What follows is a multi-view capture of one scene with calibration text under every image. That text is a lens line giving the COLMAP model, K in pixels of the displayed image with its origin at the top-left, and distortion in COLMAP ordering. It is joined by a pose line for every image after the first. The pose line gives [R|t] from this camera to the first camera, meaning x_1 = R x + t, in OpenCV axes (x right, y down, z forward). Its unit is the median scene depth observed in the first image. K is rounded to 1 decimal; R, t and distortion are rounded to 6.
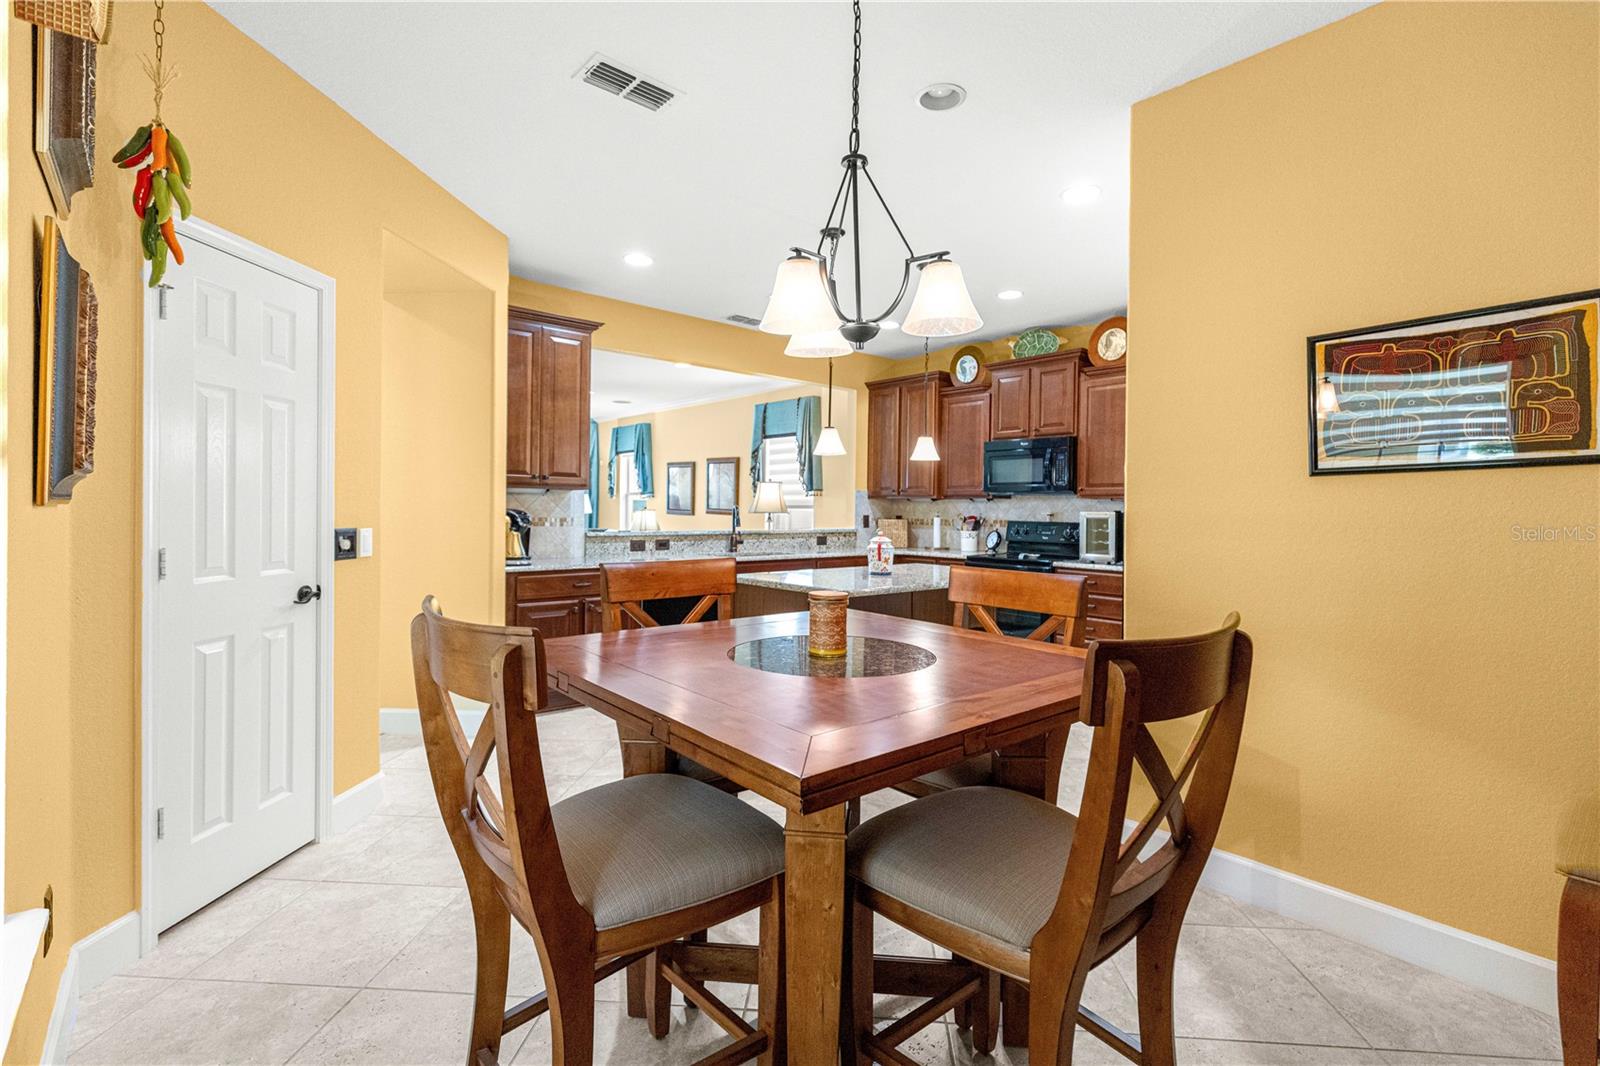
lens RADIAL K [[720.6, 0, 808.8], [0, 720.6, 506.8], [0, 0, 1]] dist [0.013436, -0.003160]
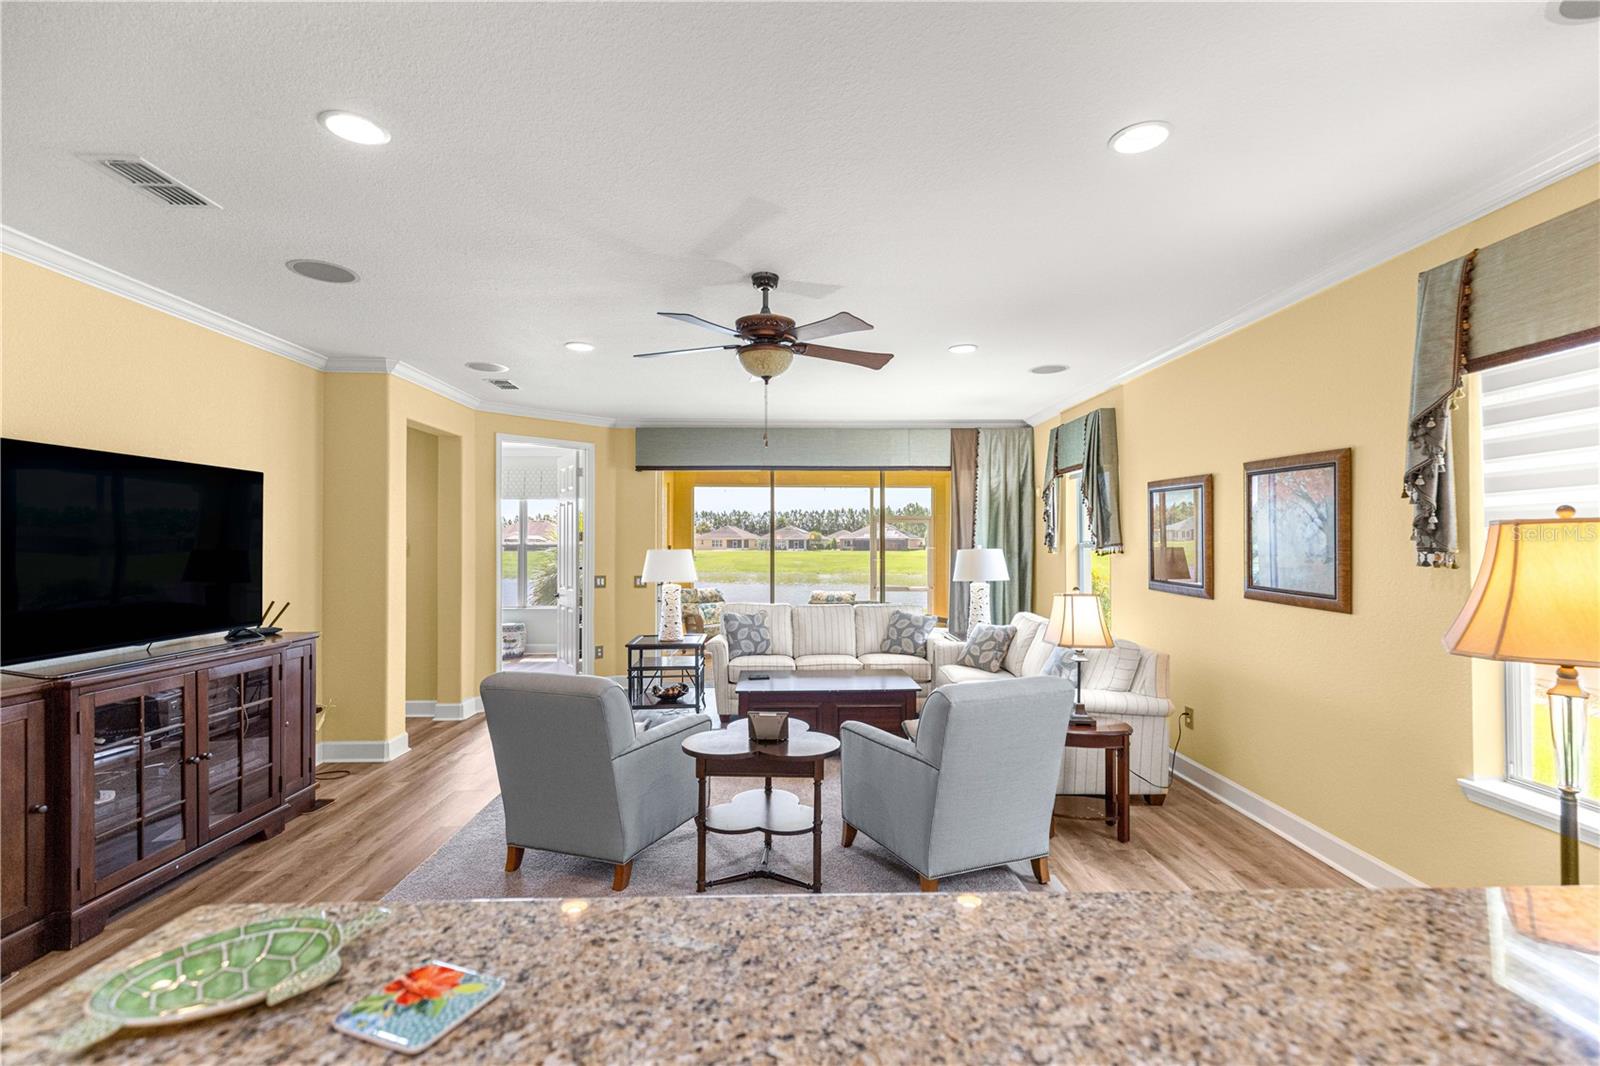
lens RADIAL K [[720.6, 0, 804.6], [0, 720.6, 532.4], [0, 0, 1]] dist [0.013436, -0.003160]
pose [[0.771256, -0.023019, -0.636109, -0.118230], [0.012154, 0.999696, -0.021441, -0.035466], [0.636409, 0.008805, 0.771302, 0.847907]]
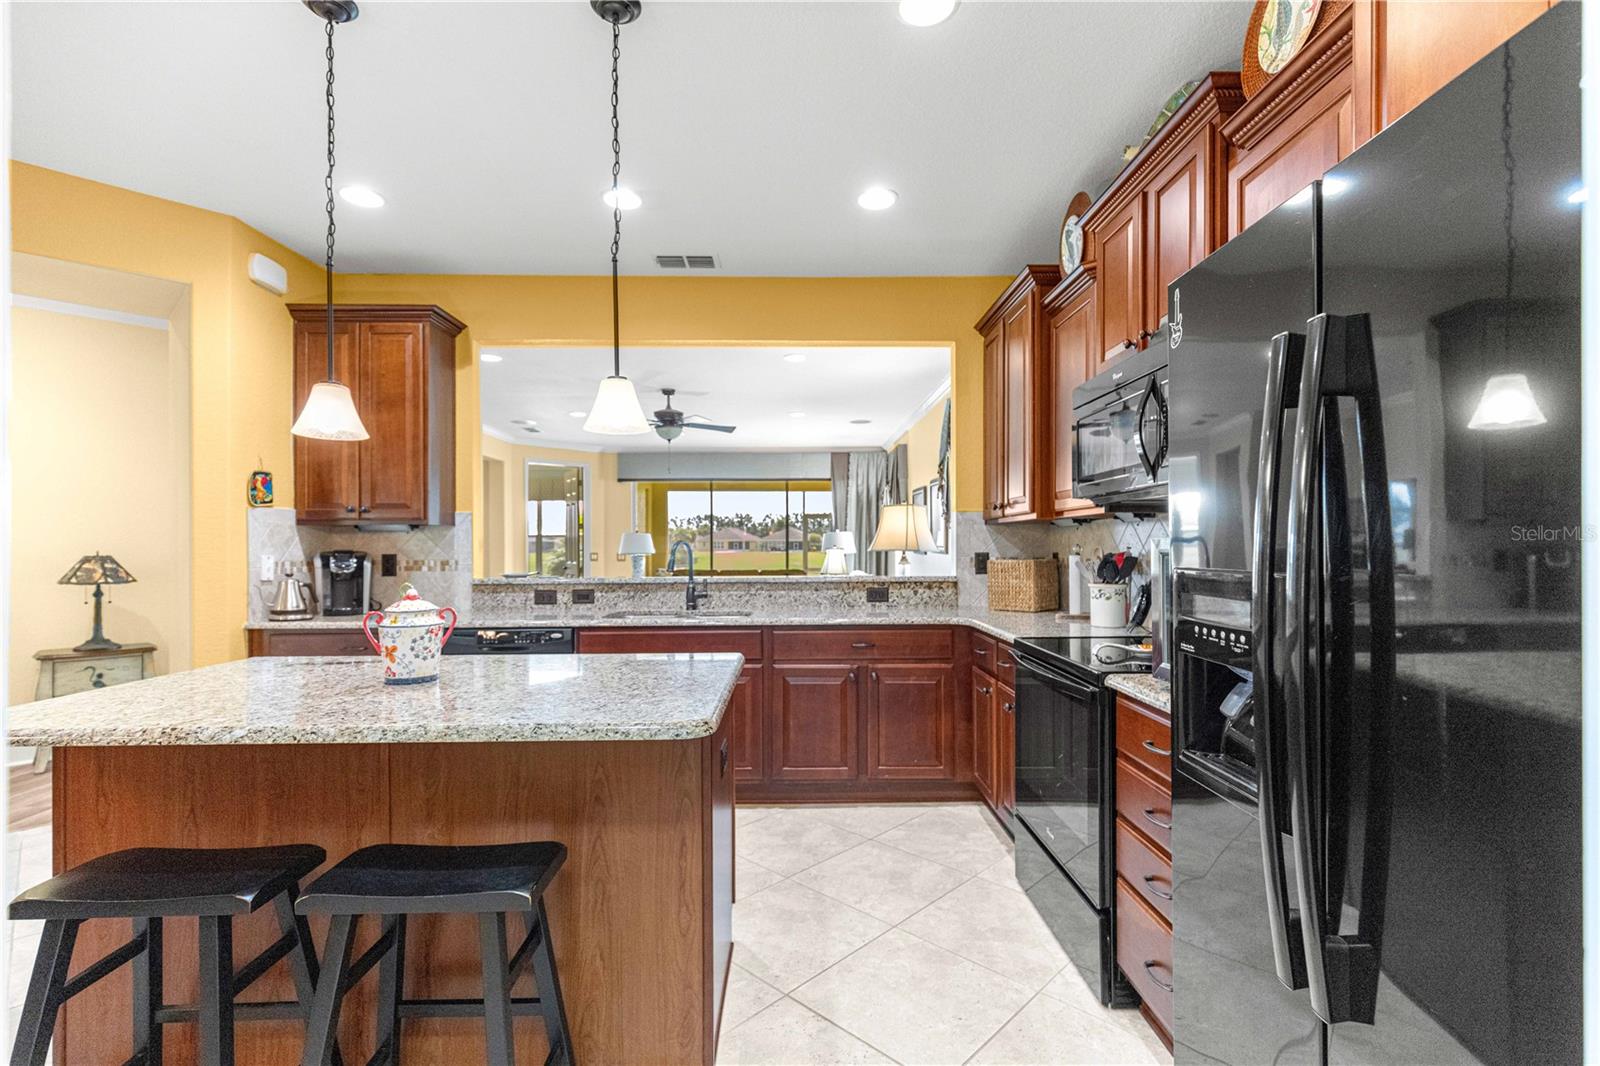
lens RADIAL K [[720.6, 0, 801.5], [0, 720.6, 540.1], [0, 0, 1]] dist [0.013436, -0.003160]
pose [[0.765465, -0.021440, -0.643120, 0.392423], [0.016040, 0.999770, -0.014239, 0.008446], [0.643278, 0.000583, 0.765633, 0.524287]]
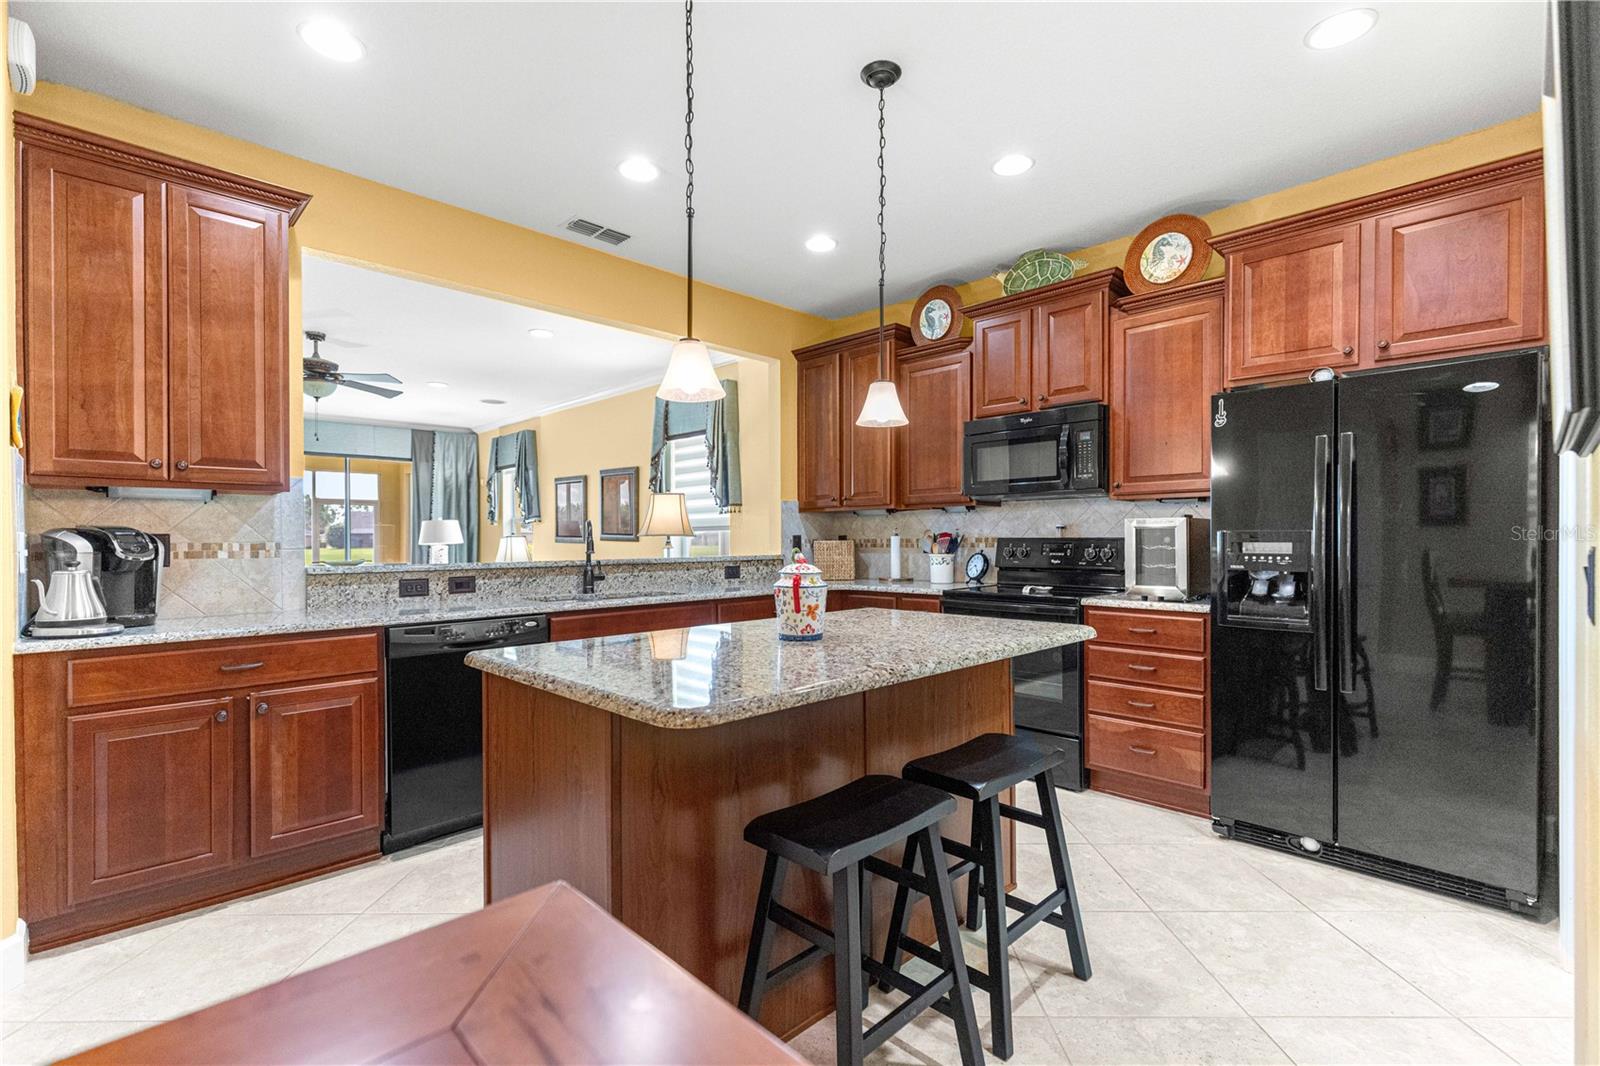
lens RADIAL K [[720.6, 0, 803.6], [0, 720.6, 537.0], [0, 0, 1]] dist [0.013436, -0.003160]
pose [[0.997814, -0.018082, 0.063561, 0.046283], [0.018085, 0.999836, 0.000538, 0.014686], [-0.063561, 0.000612, 0.997978, 0.323900]]
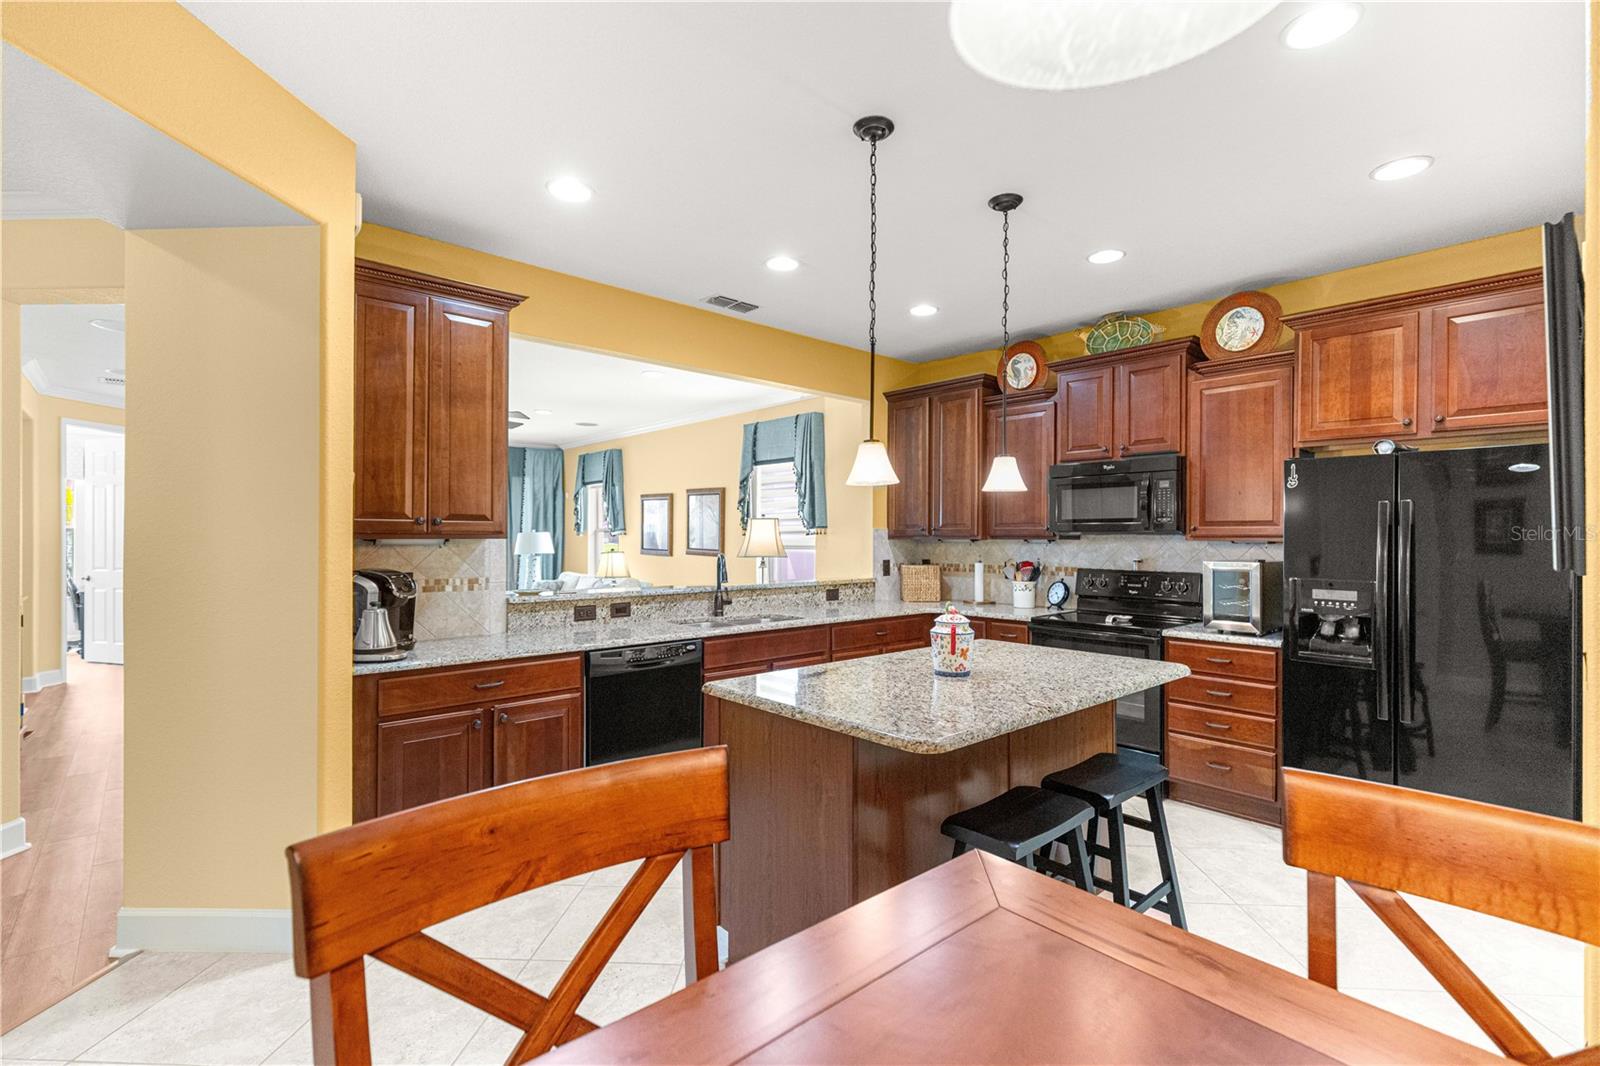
lens RADIAL K [[720.6, 0, 807.3], [0, 720.6, 530.3], [0, 0, 1]] dist [0.013436, -0.003160]
pose [[0.999782, -0.009870, 0.018387, -0.024648], [0.009996, 0.999927, -0.006770, -0.018997], [-0.018319, 0.006953, 0.999808, 0.241540]]
